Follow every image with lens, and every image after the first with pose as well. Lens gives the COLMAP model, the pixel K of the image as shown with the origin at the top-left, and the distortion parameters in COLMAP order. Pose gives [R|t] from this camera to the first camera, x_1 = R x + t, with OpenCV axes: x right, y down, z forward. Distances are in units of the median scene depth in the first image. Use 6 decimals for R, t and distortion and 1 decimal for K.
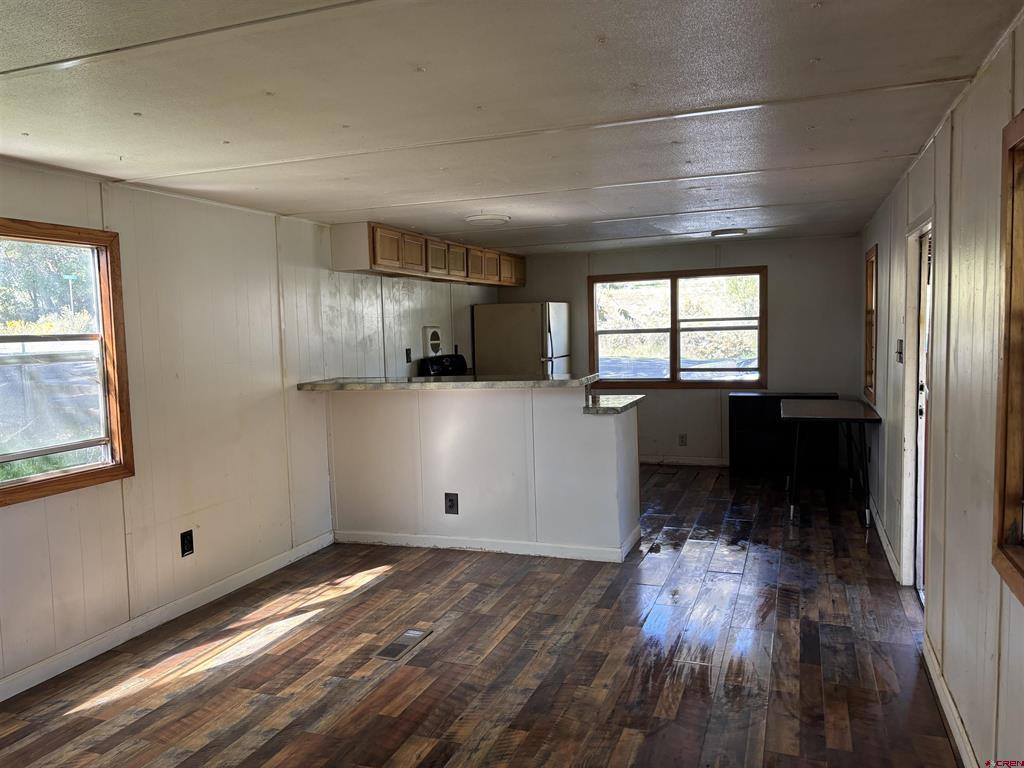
lens RADIAL K [[771.5, 0, 511.0], [0, 771.5, 384.2], [0, 0, 1]] dist [0.039933, -0.046841]
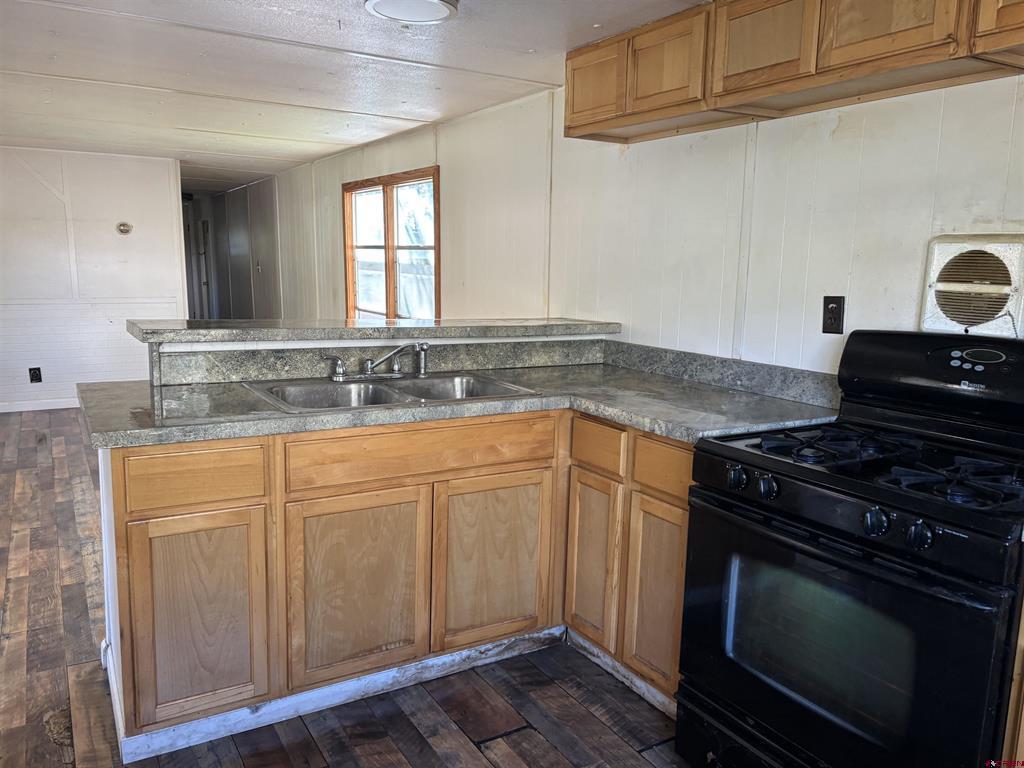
lens RADIAL K [[771.5, 0, 511.7], [0, 771.5, 391.6], [0, 0, 1]] dist [0.039933, -0.046841]
pose [[-0.622240, 0.142190, -0.769805, 0.229272], [-0.064932, 0.970603, 0.231764, -0.067667], [0.780129, 0.194197, -0.594715, 0.958381]]
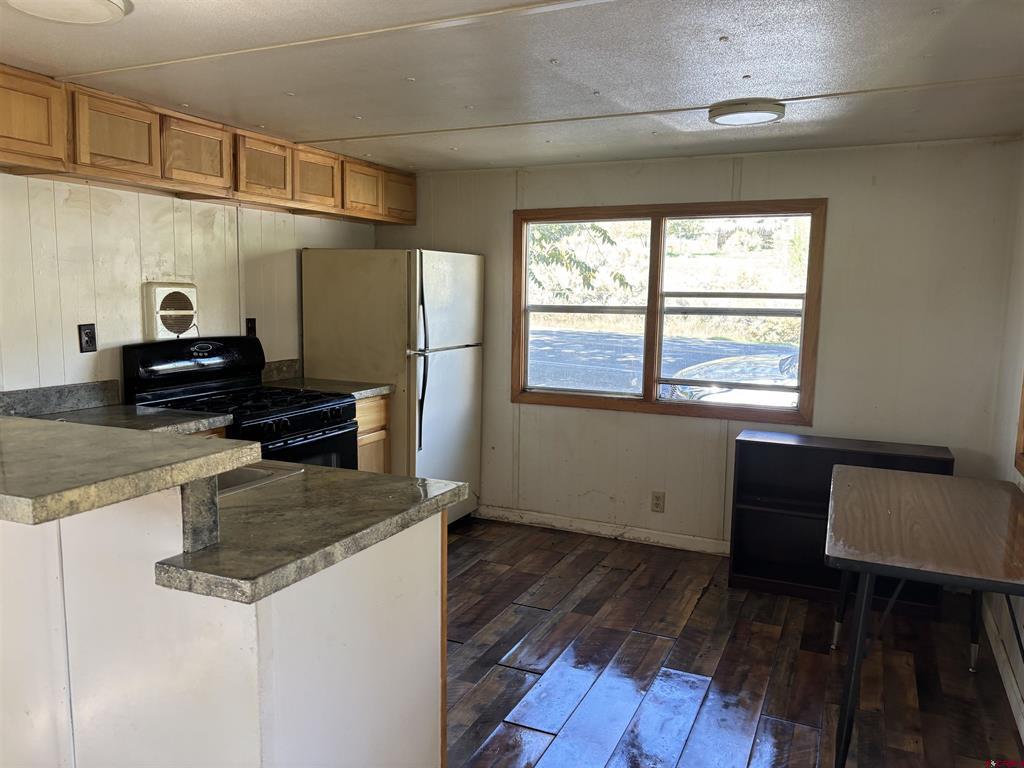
lens RADIAL K [[771.5, 0, 518.7], [0, 771.5, 385.9], [0, 0, 1]] dist [0.039933, -0.046841]
pose [[0.996515, 0.053665, -0.063859, 0.157844], [-0.050650, 0.997566, 0.047925, -0.038331], [0.066276, -0.044524, 0.996807, 0.441169]]
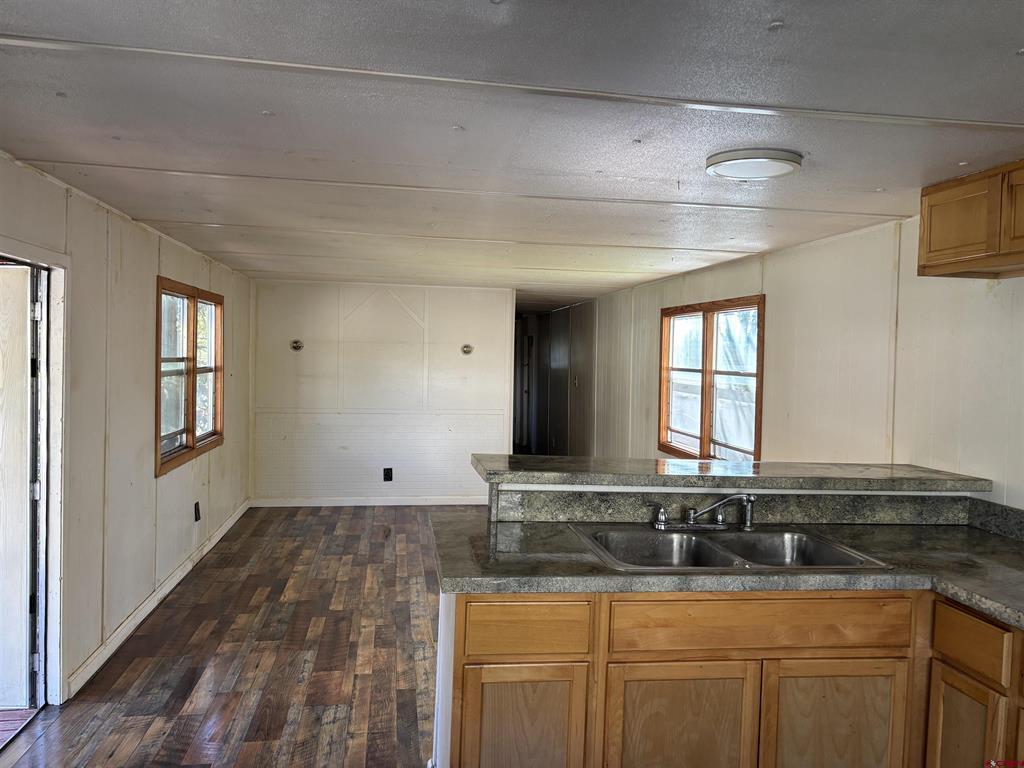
lens RADIAL K [[771.5, 0, 504.1], [0, 771.5, 376.6], [0, 0, 1]] dist [0.039933, -0.046841]
pose [[-0.877239, 0.013601, -0.479860, 0.233920], [-0.041876, 0.993620, 0.104717, -0.087555], [0.478223, 0.111956, -0.871073, 0.947330]]
